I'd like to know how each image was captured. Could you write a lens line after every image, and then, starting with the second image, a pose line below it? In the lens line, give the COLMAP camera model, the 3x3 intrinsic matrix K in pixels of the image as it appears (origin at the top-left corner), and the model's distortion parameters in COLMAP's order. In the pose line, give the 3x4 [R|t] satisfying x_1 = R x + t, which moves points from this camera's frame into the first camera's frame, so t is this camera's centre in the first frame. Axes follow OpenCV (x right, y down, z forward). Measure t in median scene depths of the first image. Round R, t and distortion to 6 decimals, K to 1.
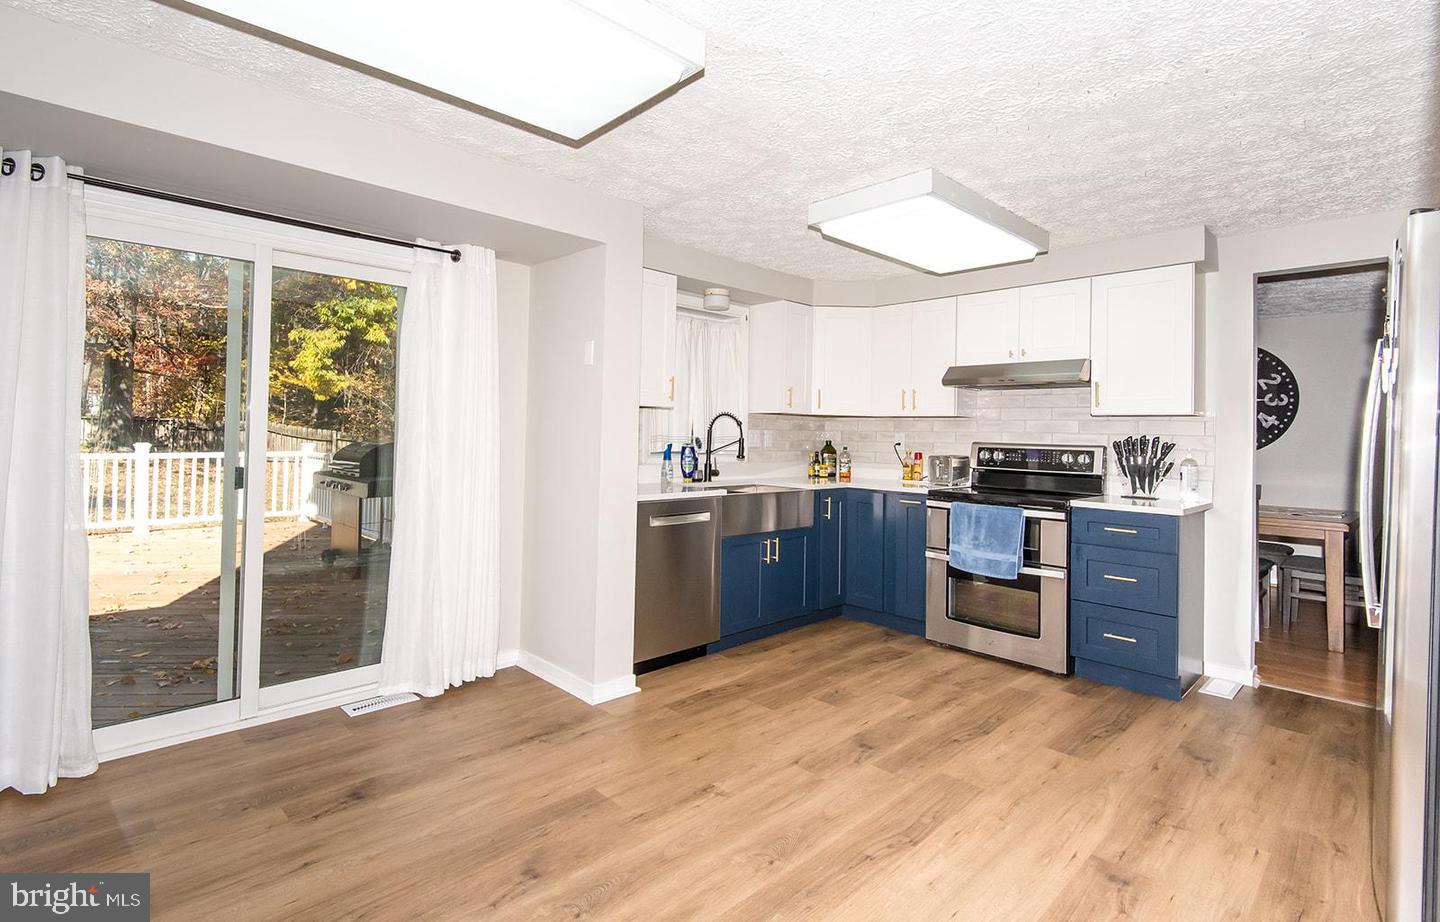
lens RADIAL K [[672.9, 0, 688.9], [0, 672.9, 421.3], [0, 0, 1]] dist [0.016823, -0.011395]
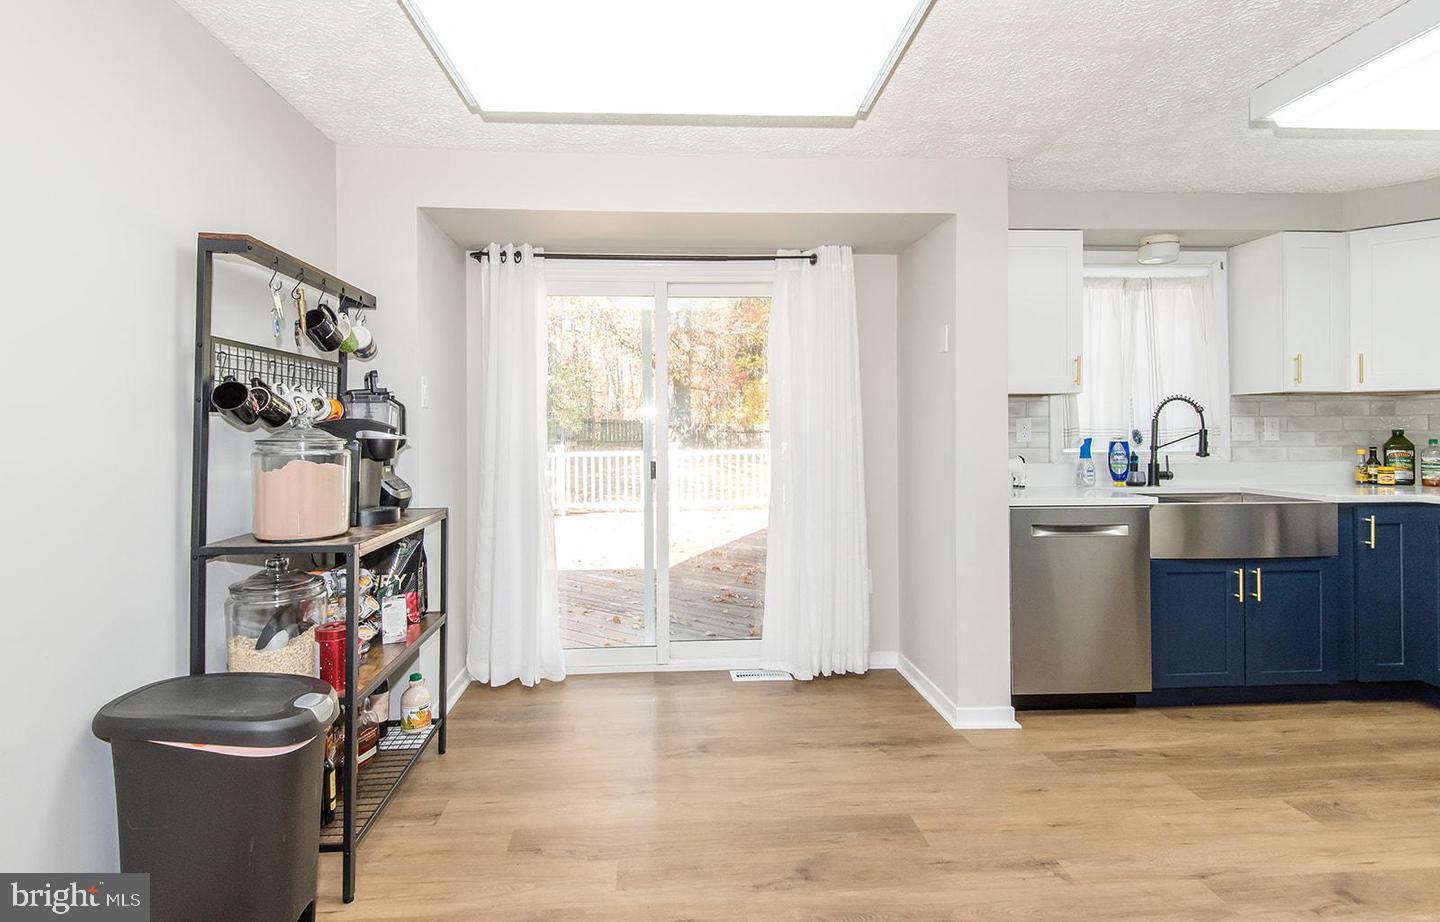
lens RADIAL K [[672.9, 0, 697.5], [0, 672.9, 425.9], [0, 0, 1]] dist [0.016823, -0.011395]
pose [[0.769027, -0.025968, -0.638689, 0.146125], [0.032449, 0.999472, -0.001565, 0.004923], [0.638392, -0.019521, 0.769464, 0.074277]]
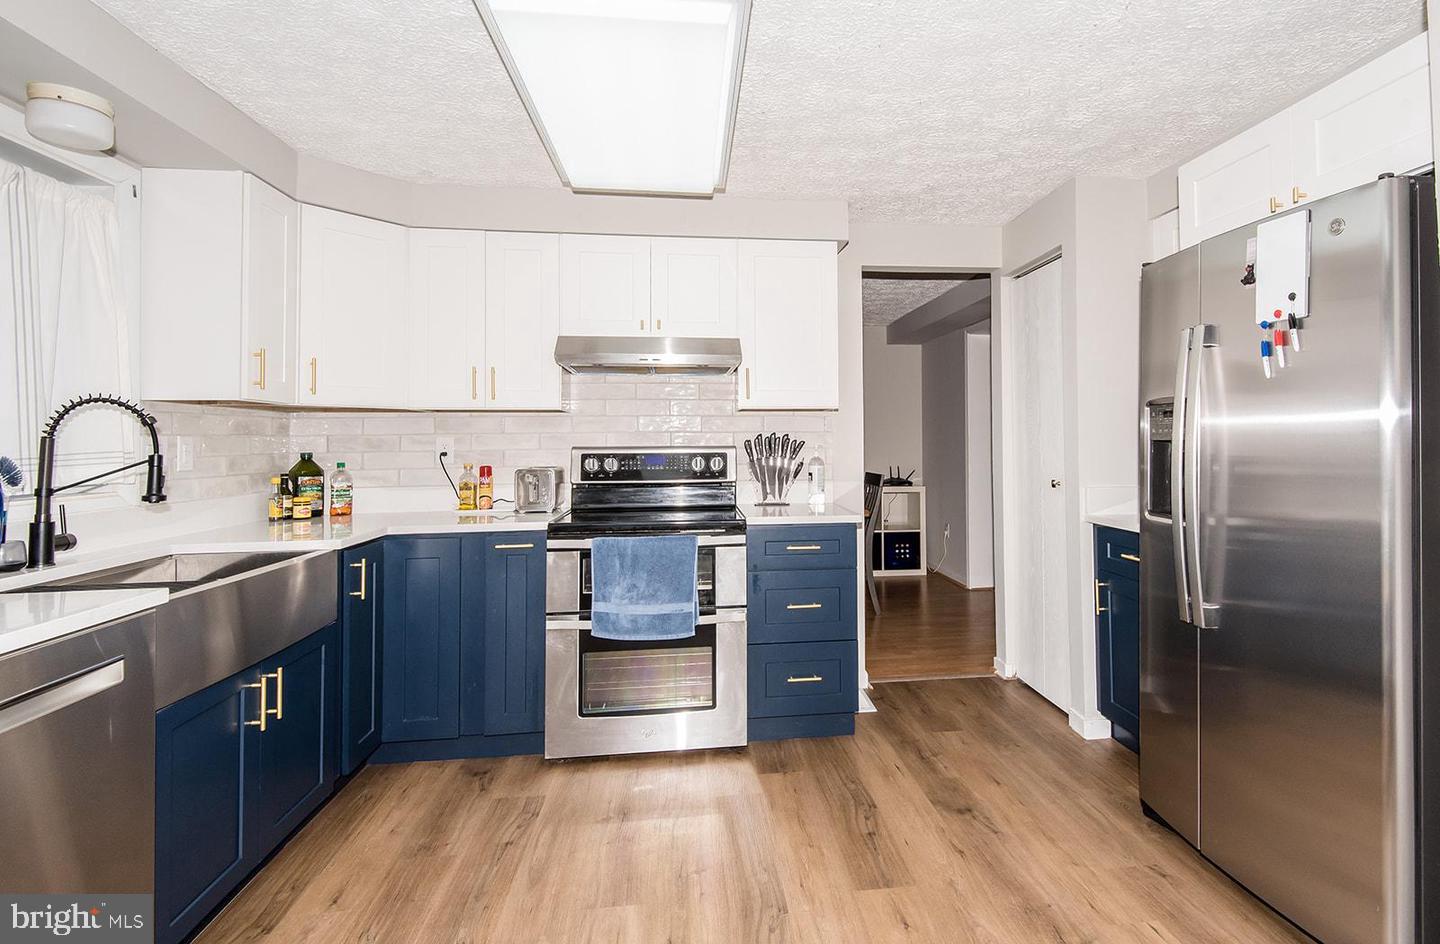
lens RADIAL K [[724.2, 0, 780.0], [0, 724.2, 417.9], [0, 0, 1]] dist [0.014957, -0.003440]
pose [[0.582260, 0.001099, 0.813002, -0.083016], [0.006522, 0.999961, -0.006023, 0.007720], [-0.812977, 0.008810, 0.582229, 0.456548]]
